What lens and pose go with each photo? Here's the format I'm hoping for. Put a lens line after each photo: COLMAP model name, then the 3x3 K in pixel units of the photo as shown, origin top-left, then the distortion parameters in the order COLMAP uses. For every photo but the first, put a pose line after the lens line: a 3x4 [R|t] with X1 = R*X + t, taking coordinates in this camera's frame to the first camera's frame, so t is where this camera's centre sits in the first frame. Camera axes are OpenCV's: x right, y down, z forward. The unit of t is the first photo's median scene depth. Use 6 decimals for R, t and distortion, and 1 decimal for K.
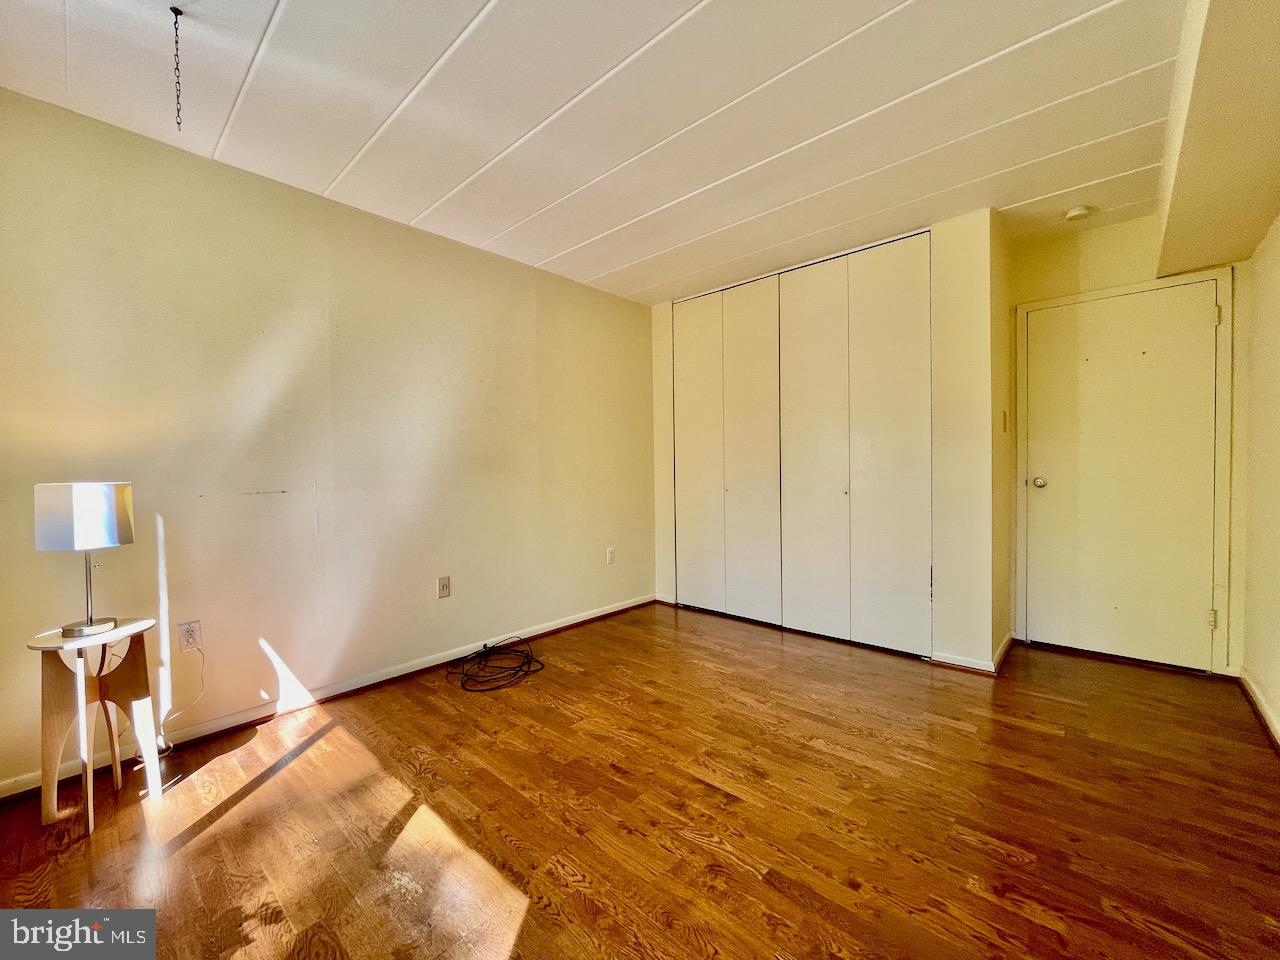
lens RADIAL K [[521.1, 0, 636.7], [0, 521.1, 481.1], [0, 0, 1]] dist [0.000995, 0.000115]
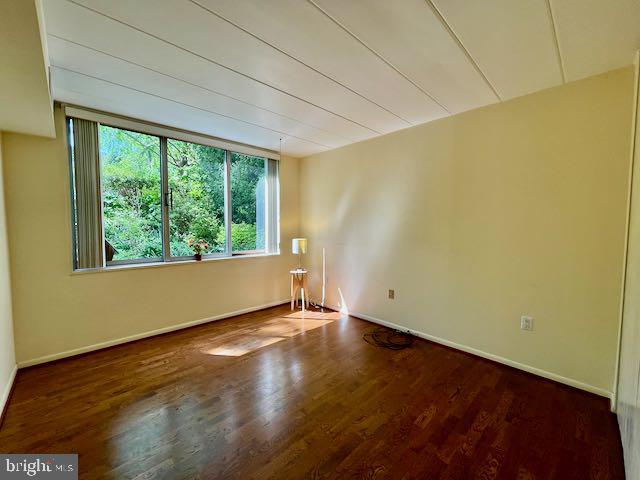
lens RADIAL K [[260.6, 0, 318.2], [0, 260.6, 237.9], [0, 0, 1]] dist [0.000995, 0.000115]
pose [[-0.059495, 0.065125, -0.996102, 0.756639], [-0.025931, 0.997432, 0.066761, -0.104076], [0.997892, 0.029802, -0.057654, 0.767939]]
